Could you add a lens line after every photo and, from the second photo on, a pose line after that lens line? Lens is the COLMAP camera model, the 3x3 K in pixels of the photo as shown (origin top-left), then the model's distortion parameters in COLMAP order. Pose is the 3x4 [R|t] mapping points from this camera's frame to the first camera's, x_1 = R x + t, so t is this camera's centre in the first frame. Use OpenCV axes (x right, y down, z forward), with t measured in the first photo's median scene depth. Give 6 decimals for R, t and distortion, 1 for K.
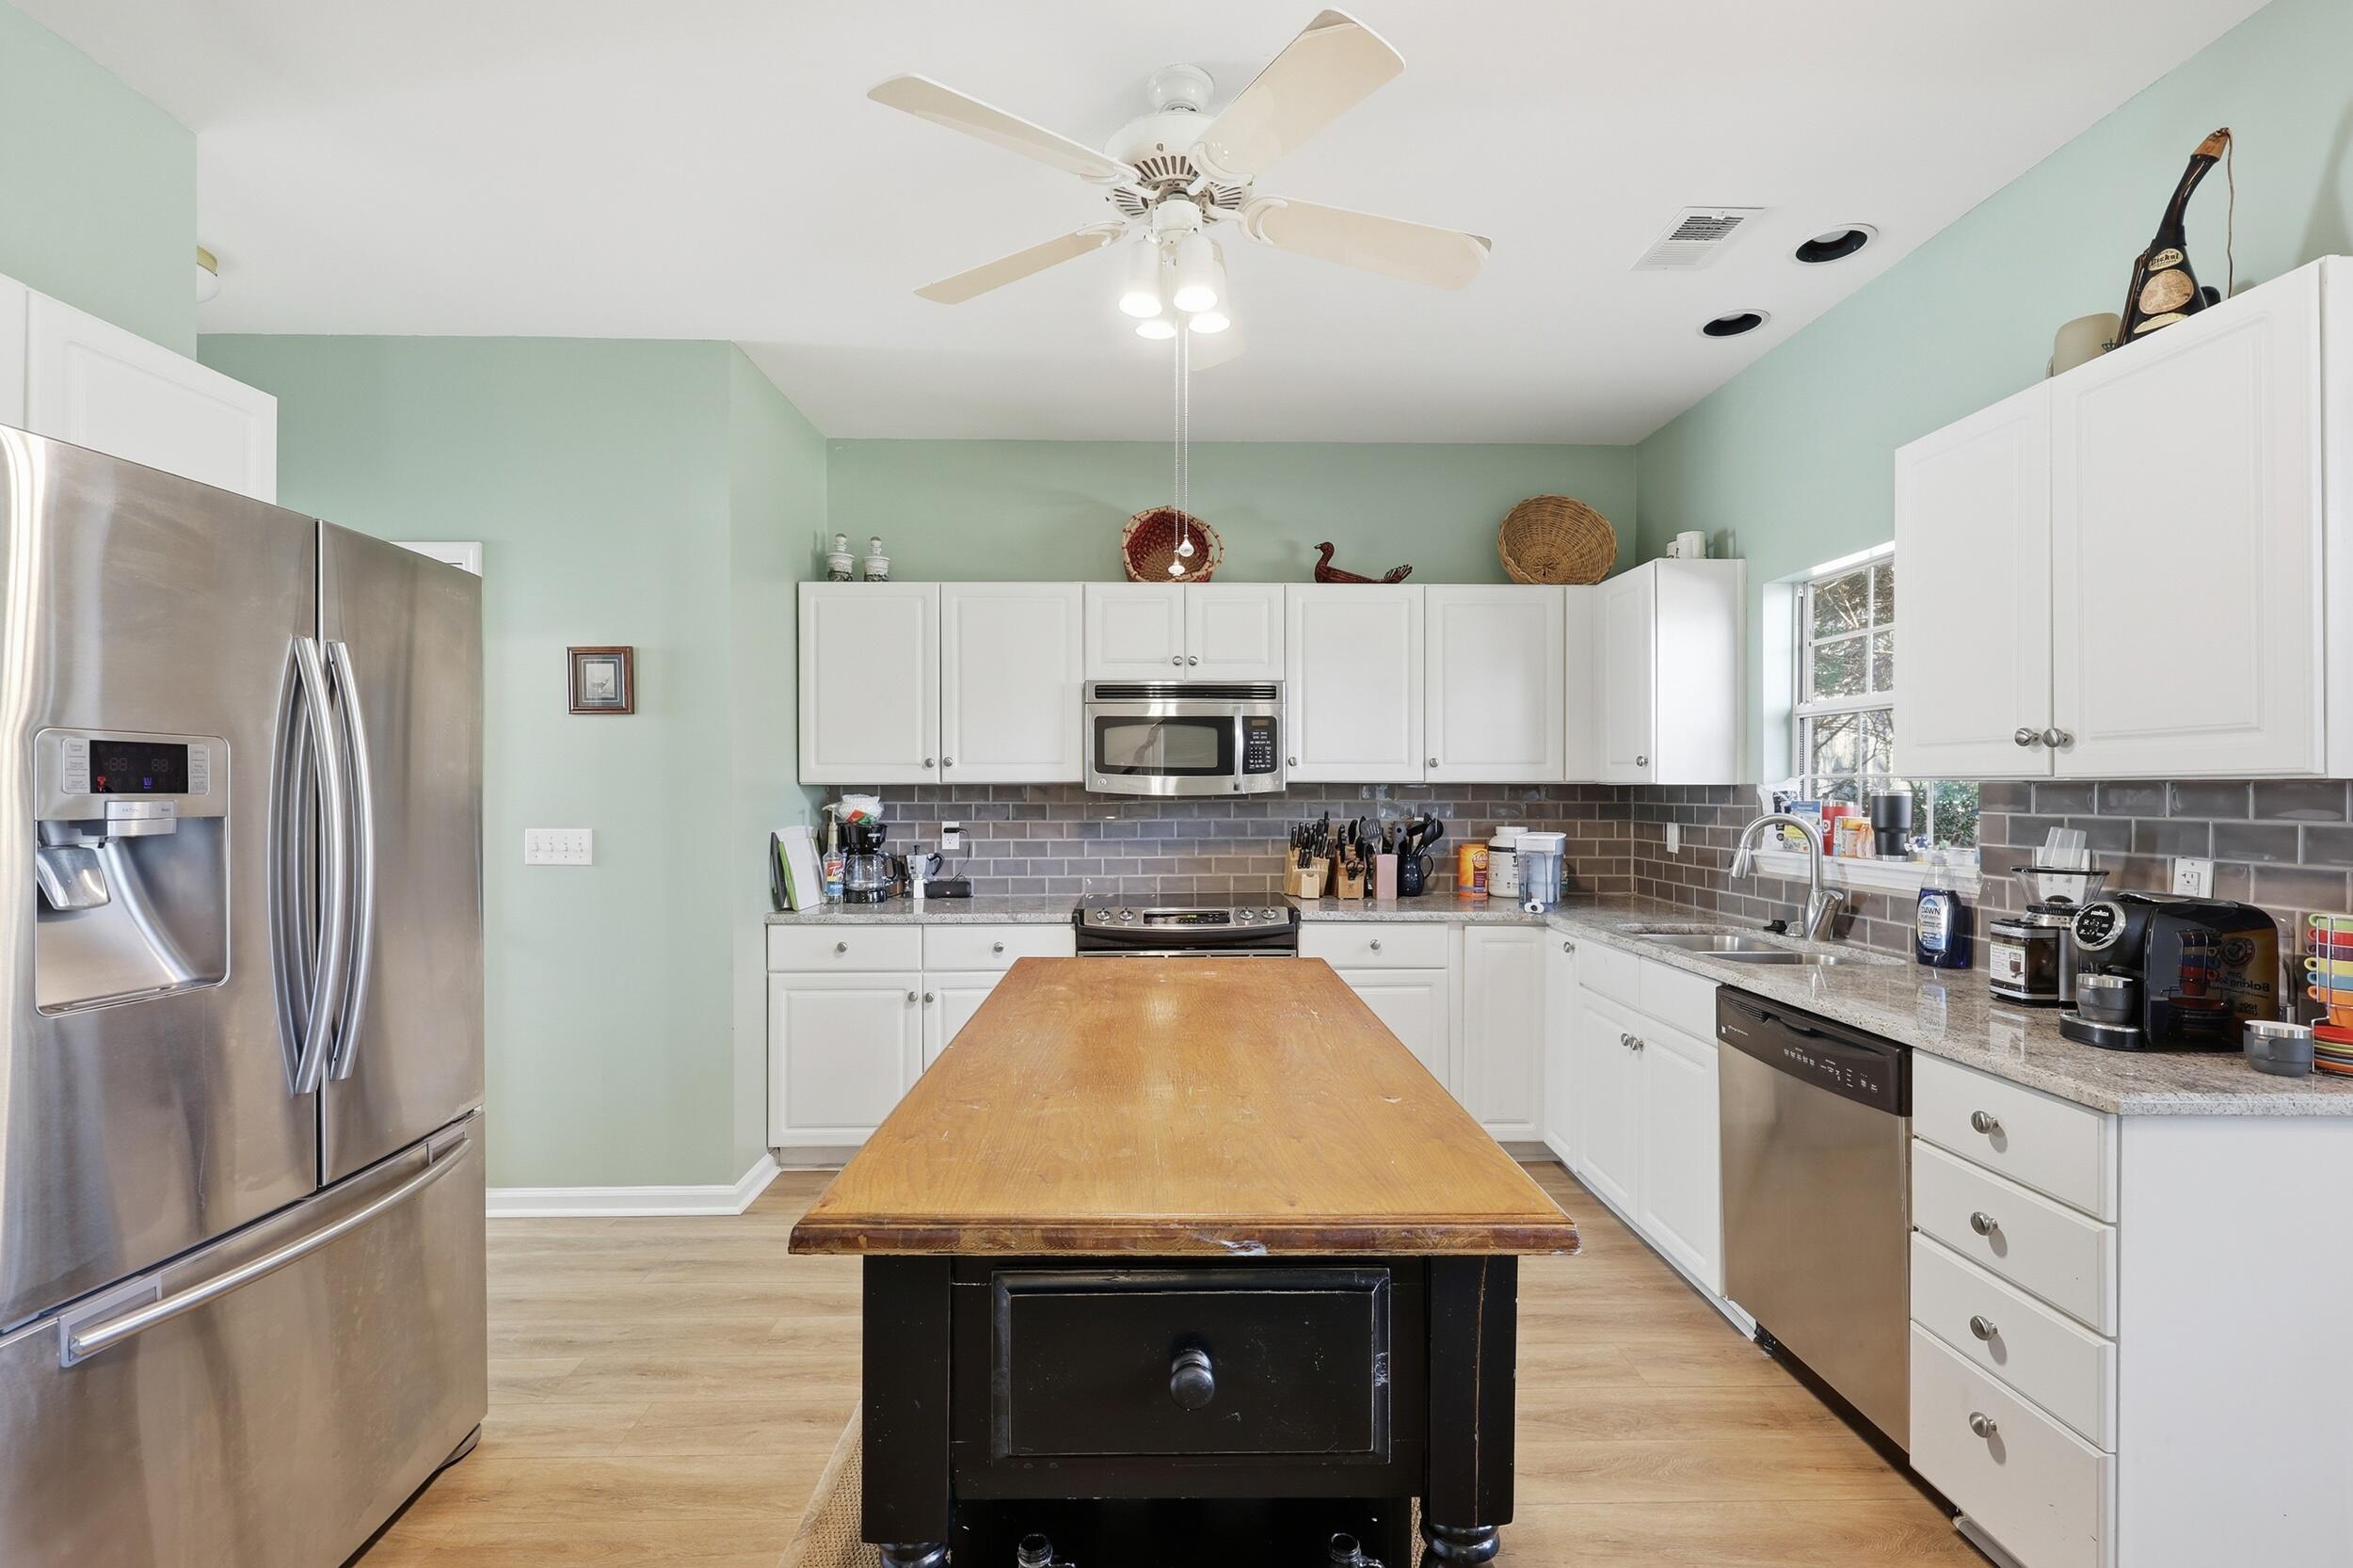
lens RADIAL K [[1033.3, 0, 1174.6], [0, 1033.3, 789.9], [0, 0, 1]] dist [0.011856, 0.000551]
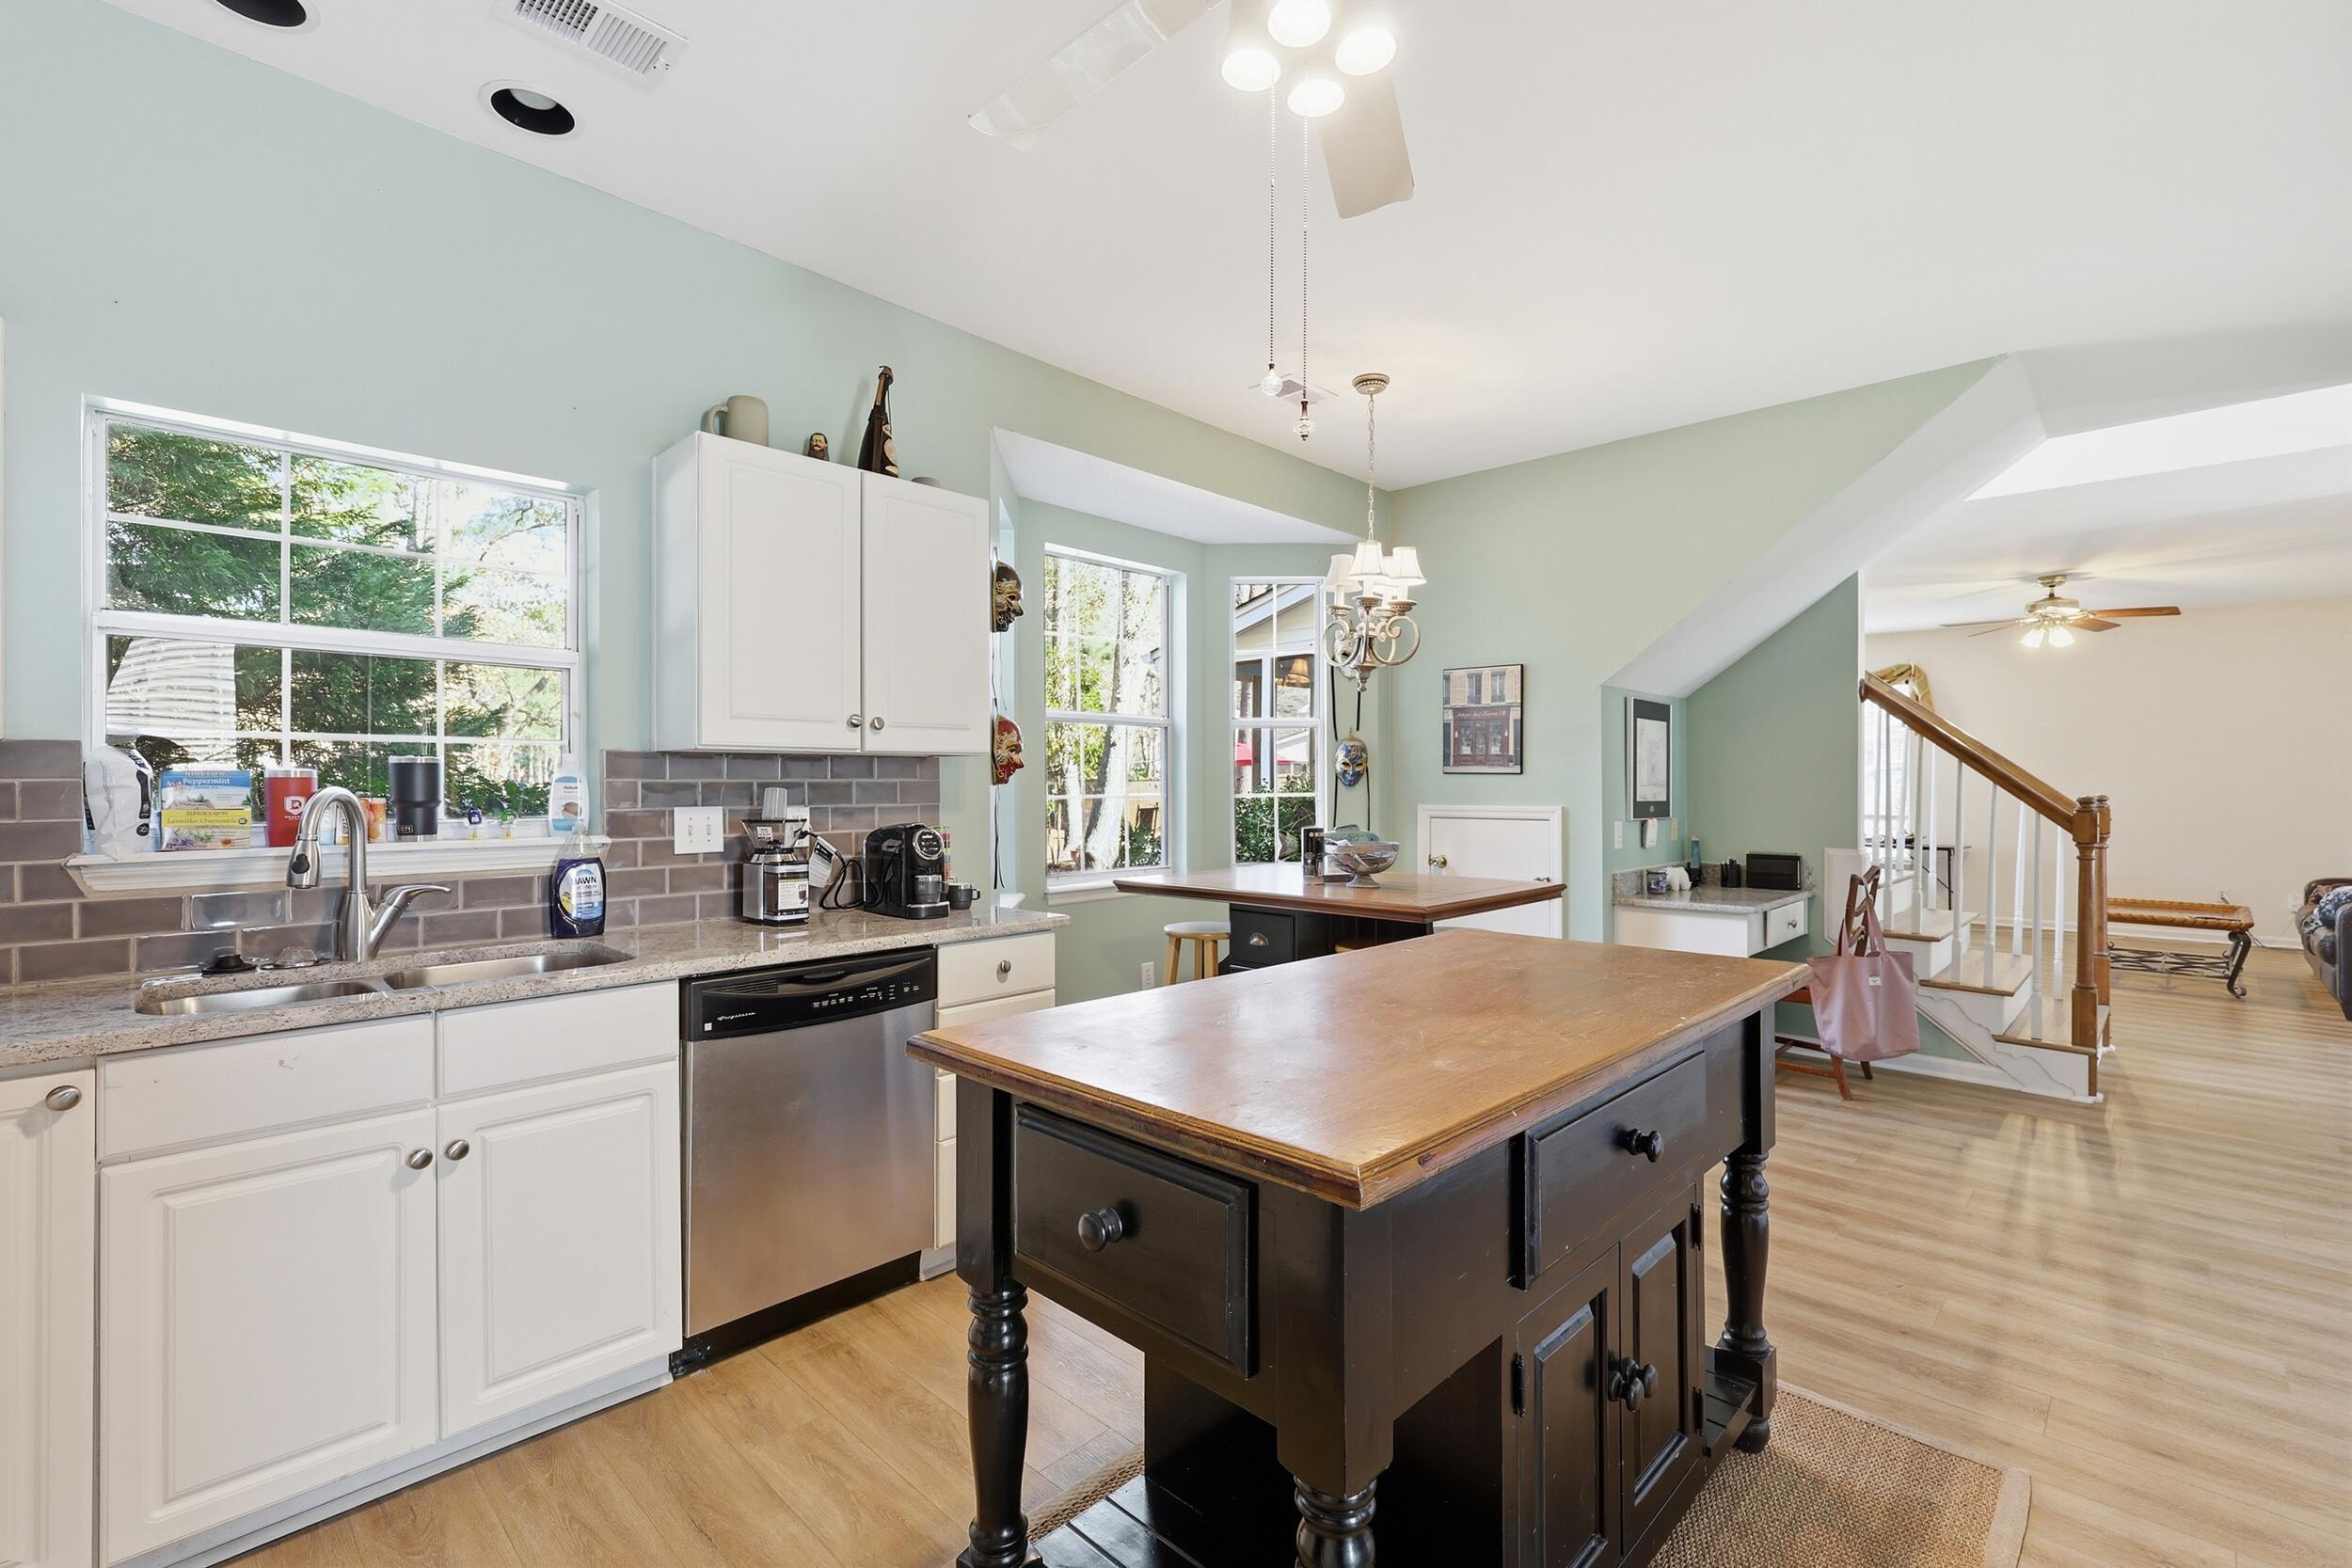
lens RADIAL K [[1032.7, 0, 1172.9], [0, 1032.7, 784.5], [0, 0, 1]] dist [0.011856, 0.000551]
pose [[-0.702256, -0.004903, 0.711907, -0.235660], [-0.001774, 0.999985, 0.005137, 0.012712], [-0.711922, 0.002345, -0.702255, 0.848366]]
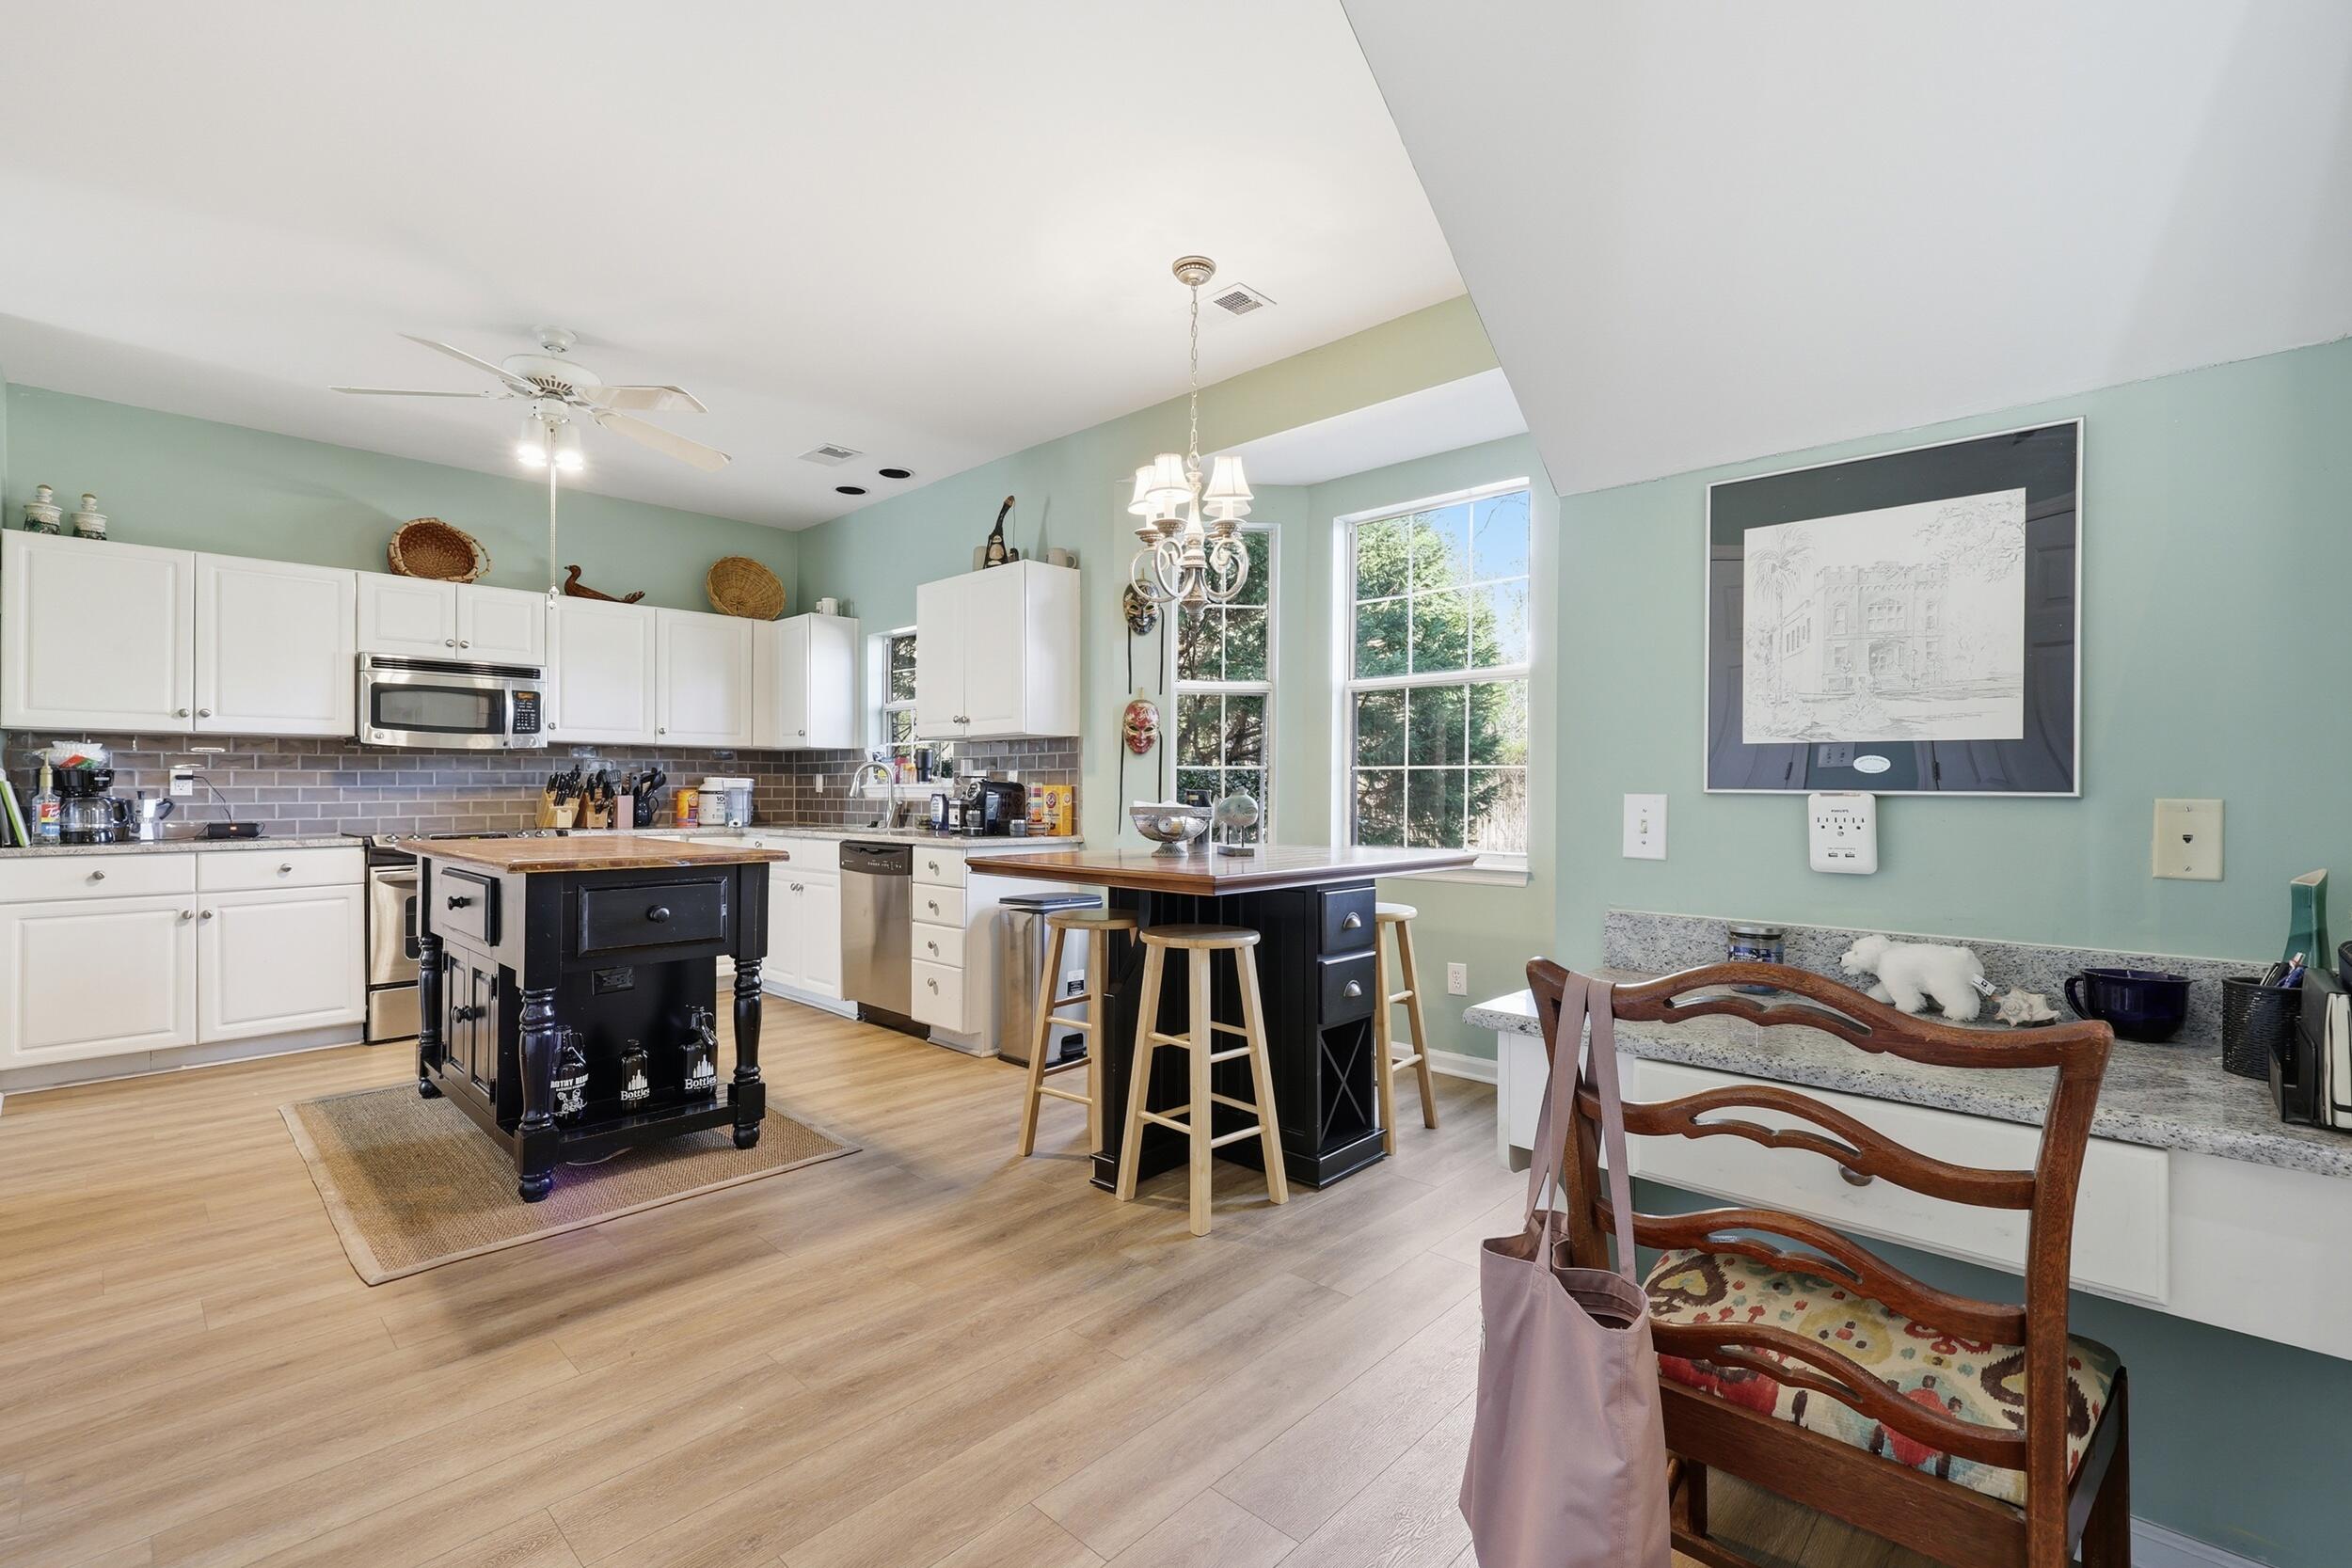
lens RADIAL K [[1020.3, 0, 1189.4], [0, 1020.3, 782.1], [0, 0, 1]] dist [-0.010749, 0.001210]
pose [[0.700021, 0.003607, 0.714113, -0.258241], [0.001576, 0.999977, -0.006595, 0.057589], [-0.714120, 0.005742, 0.699999, -0.541809]]
